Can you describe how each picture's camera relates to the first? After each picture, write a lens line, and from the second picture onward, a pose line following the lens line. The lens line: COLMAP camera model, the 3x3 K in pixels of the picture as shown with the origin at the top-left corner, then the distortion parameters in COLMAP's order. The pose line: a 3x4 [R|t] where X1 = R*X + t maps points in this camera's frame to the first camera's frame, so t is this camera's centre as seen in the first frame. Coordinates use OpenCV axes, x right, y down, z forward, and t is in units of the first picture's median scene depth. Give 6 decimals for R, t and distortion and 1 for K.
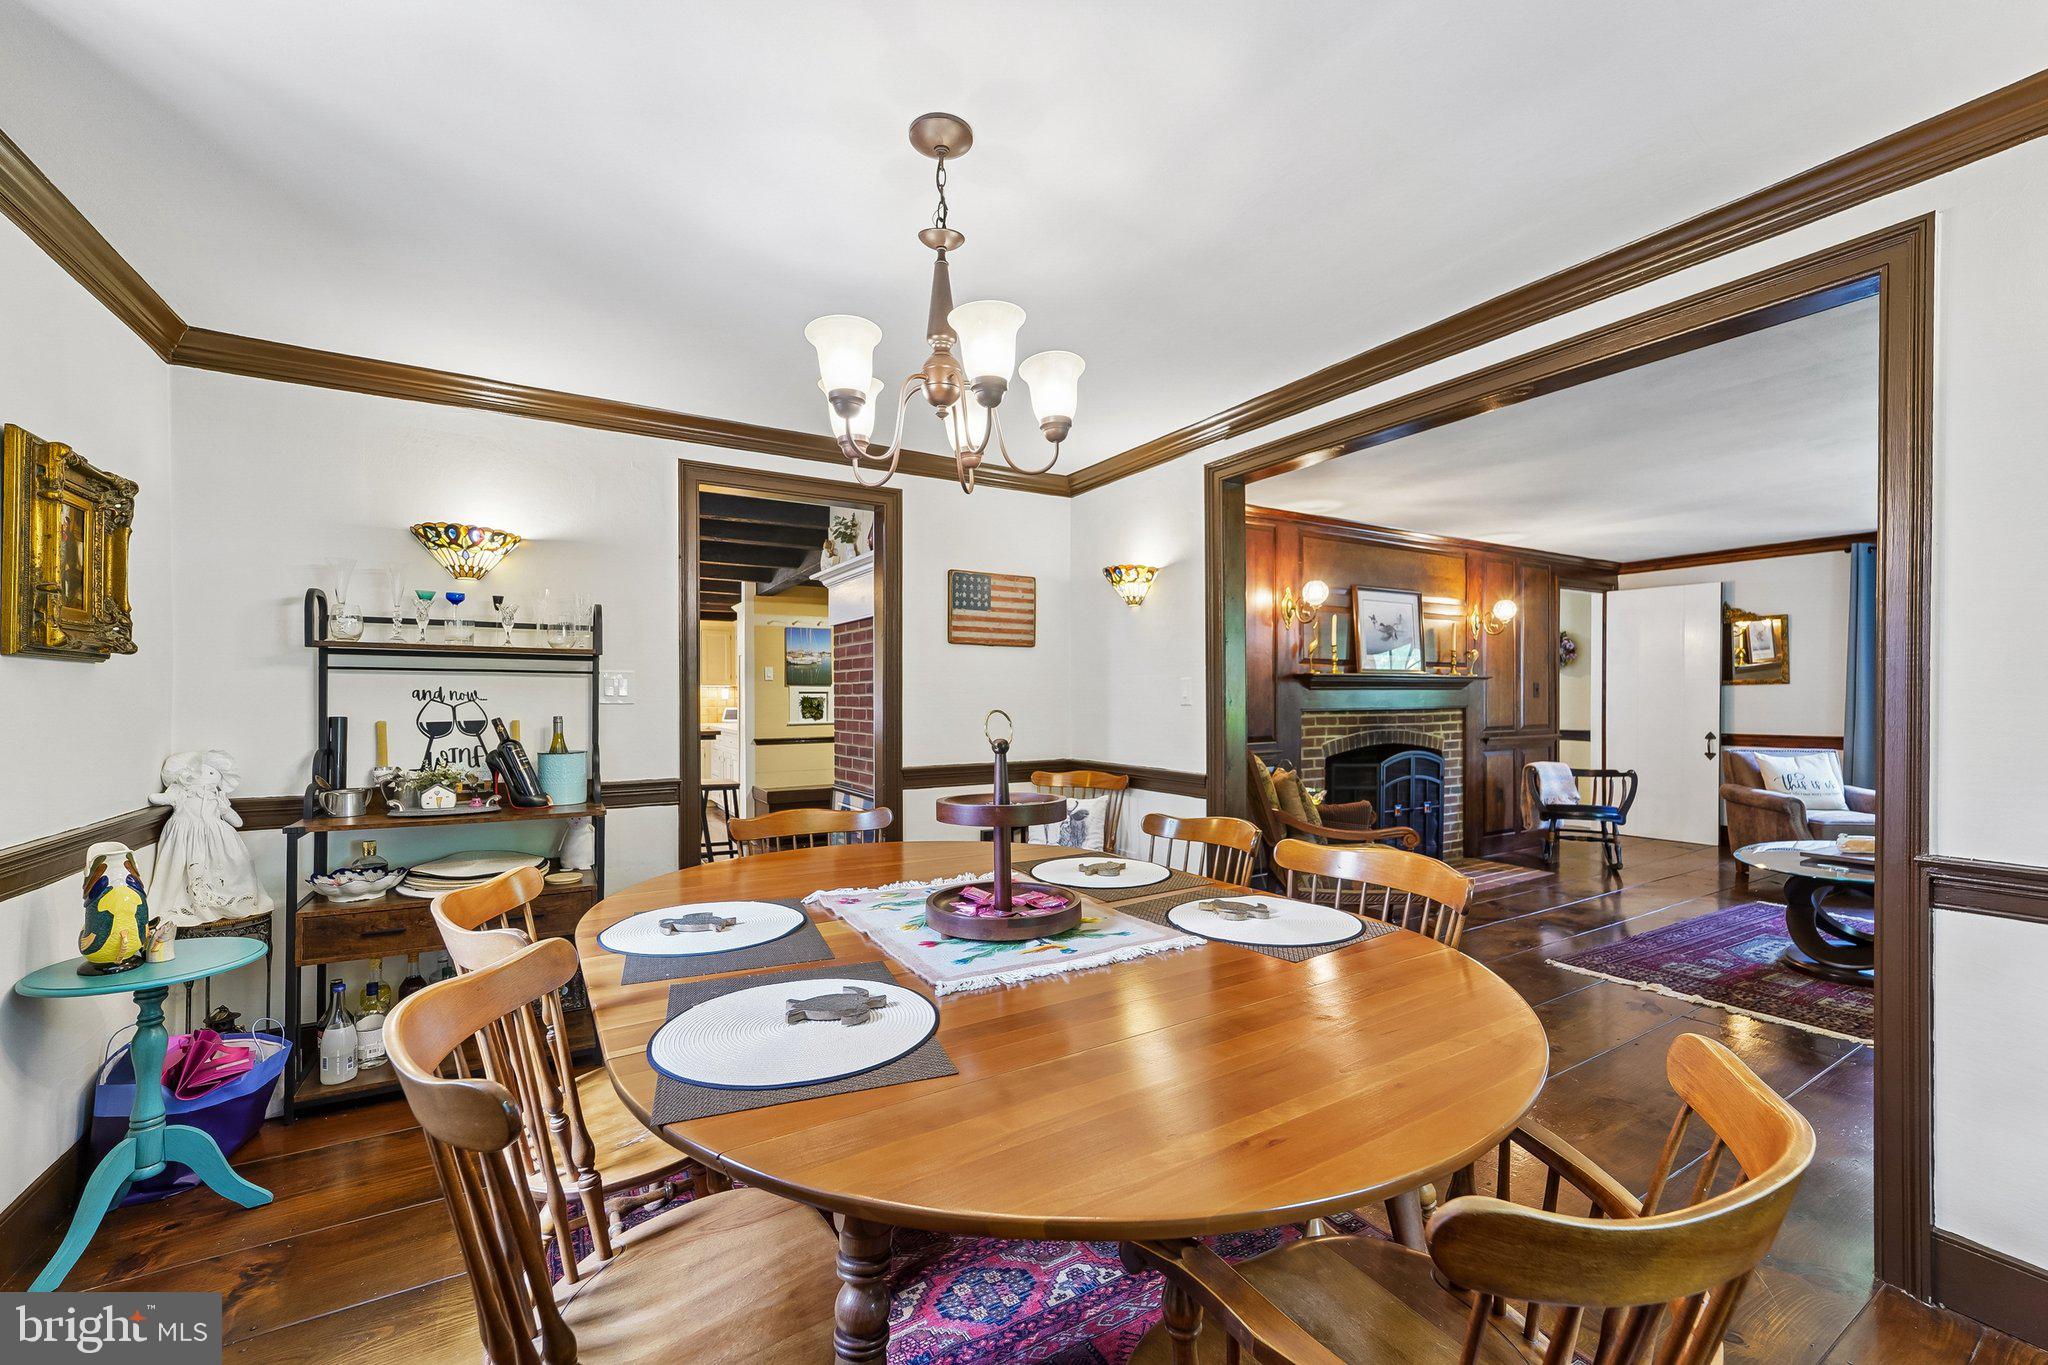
lens RADIAL K [[835.7, 0, 1006.7], [0, 835.7, 699.2], [0, 0, 1]] dist [-0.010081, 0.000138]
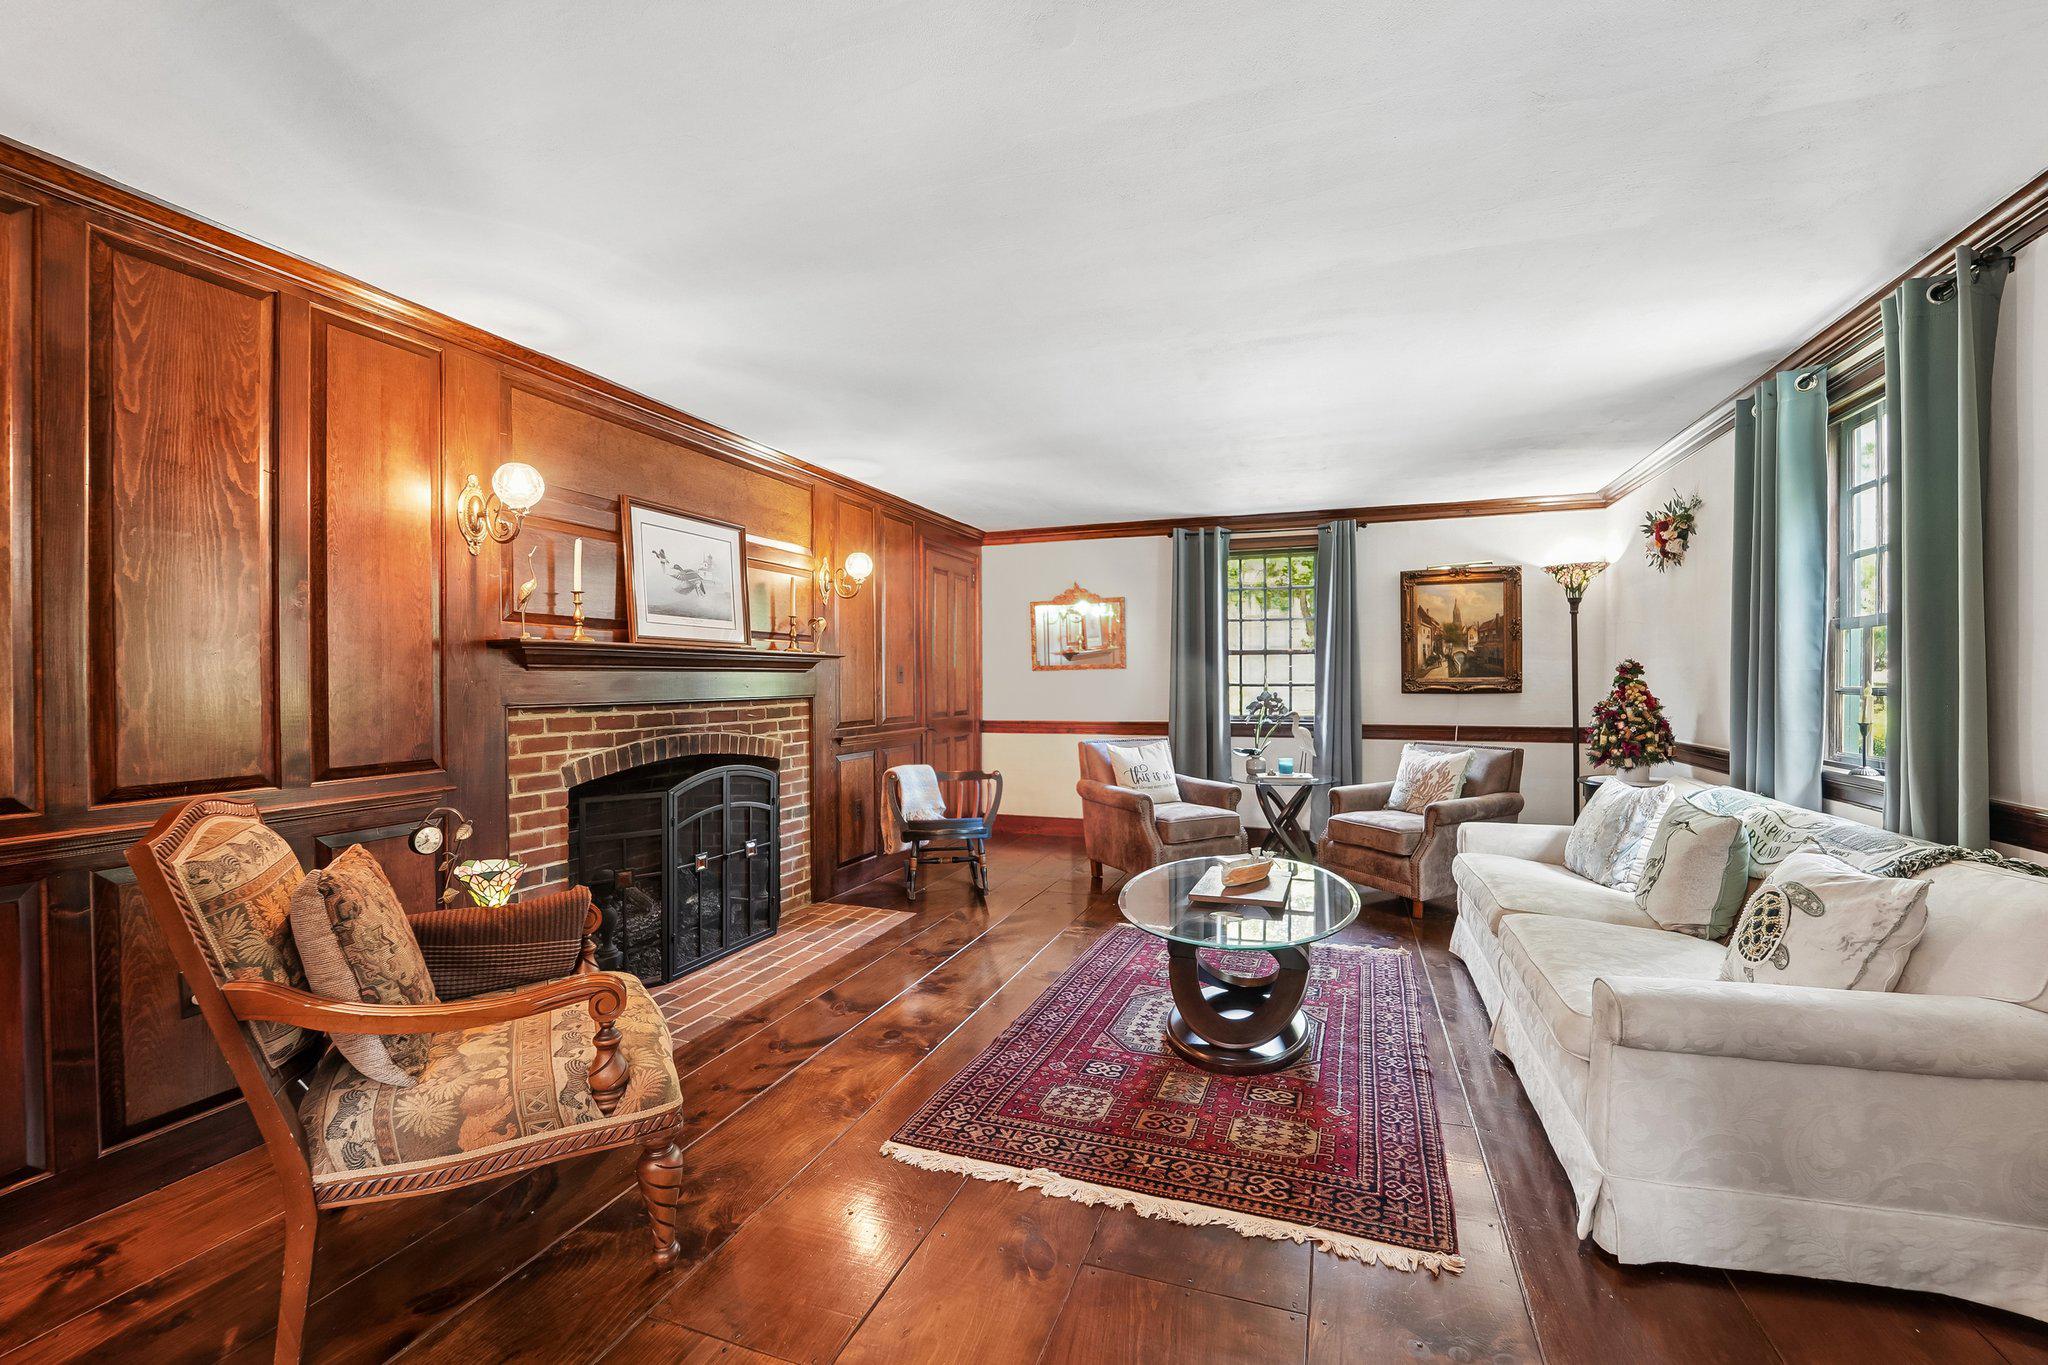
lens RADIAL K [[835.7, 0, 1022.2], [0, 835.7, 691.5], [0, 0, 1]] dist [-0.010081, 0.000138]
pose [[0.776582, -0.008290, 0.629961, 0.245978], [0.003456, 0.999954, 0.008898, -0.000673], [-0.630006, -0.004733, 0.776576, 0.335031]]
